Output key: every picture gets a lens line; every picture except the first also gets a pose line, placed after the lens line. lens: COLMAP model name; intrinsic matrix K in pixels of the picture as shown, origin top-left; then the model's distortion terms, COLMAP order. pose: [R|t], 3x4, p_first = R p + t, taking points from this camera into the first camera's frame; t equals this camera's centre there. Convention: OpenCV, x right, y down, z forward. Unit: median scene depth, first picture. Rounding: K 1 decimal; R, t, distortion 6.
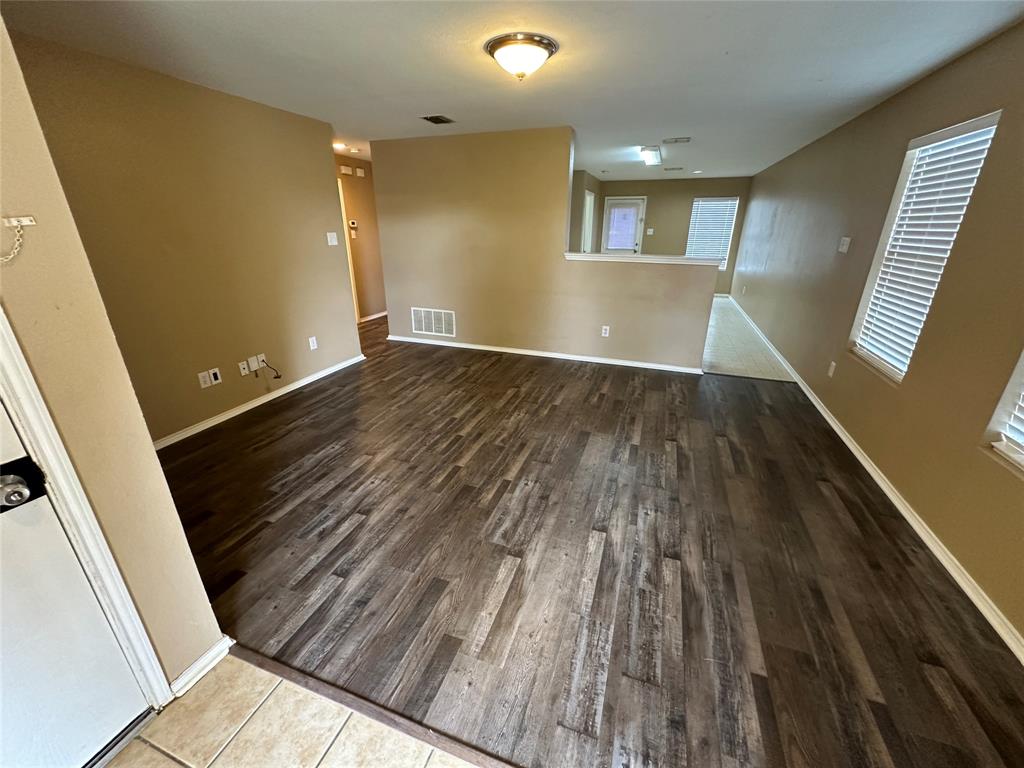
lens RADIAL K [[409.7, 0, 512.0], [0, 409.7, 384.0], [0, 0, 1]] dist [-0.002038, 0.000053]
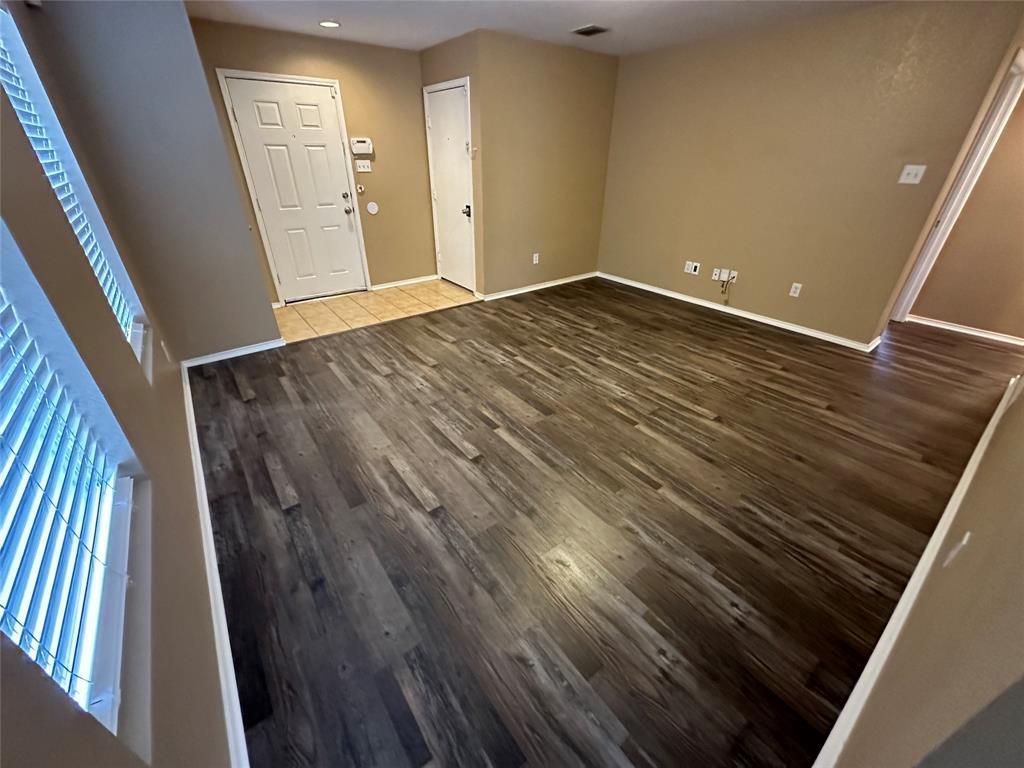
lens RADIAL K [[409.7, 0, 512.0], [0, 409.7, 384.0], [0, 0, 1]] dist [-0.002038, 0.000053]
pose [[-0.544171, 0.407305, -0.733471, 0.886416], [-0.311229, 0.713865, 0.627322, -0.465556], [0.779111, 0.569648, -0.261700, 1.227243]]
